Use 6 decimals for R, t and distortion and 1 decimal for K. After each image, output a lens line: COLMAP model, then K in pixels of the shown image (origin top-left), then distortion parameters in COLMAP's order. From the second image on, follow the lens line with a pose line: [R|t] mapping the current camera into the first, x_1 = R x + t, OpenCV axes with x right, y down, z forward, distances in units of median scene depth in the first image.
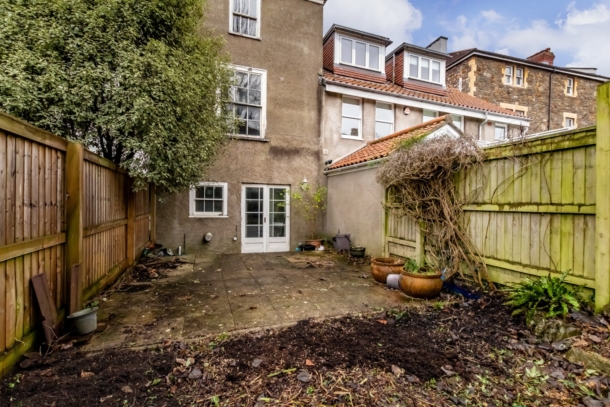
lens RADIAL K [[292.5, 0, 305.1], [0, 292.5, 220.3], [0, 0, 1]] dist [0.000783, -0.000356]
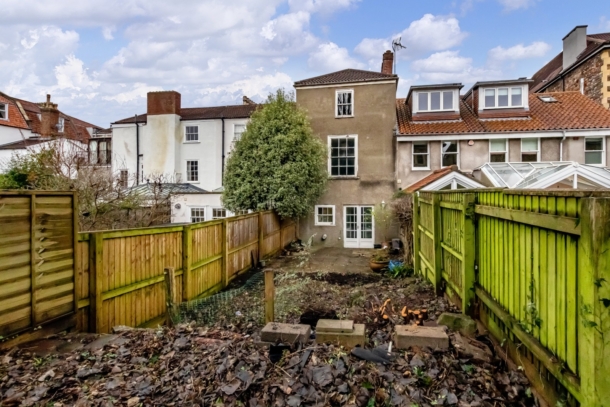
lens RADIAL K [[350.7, 0, 305.0], [0, 350.7, 203.5], [0, 0, 1]] dist [0.000484, -0.000070]
pose [[0.839122, -0.003019, -0.543935, 0.658683], [0.000500, 0.999988, -0.004778, -0.121607], [0.543943, 0.003737, 0.839114, -0.757649]]
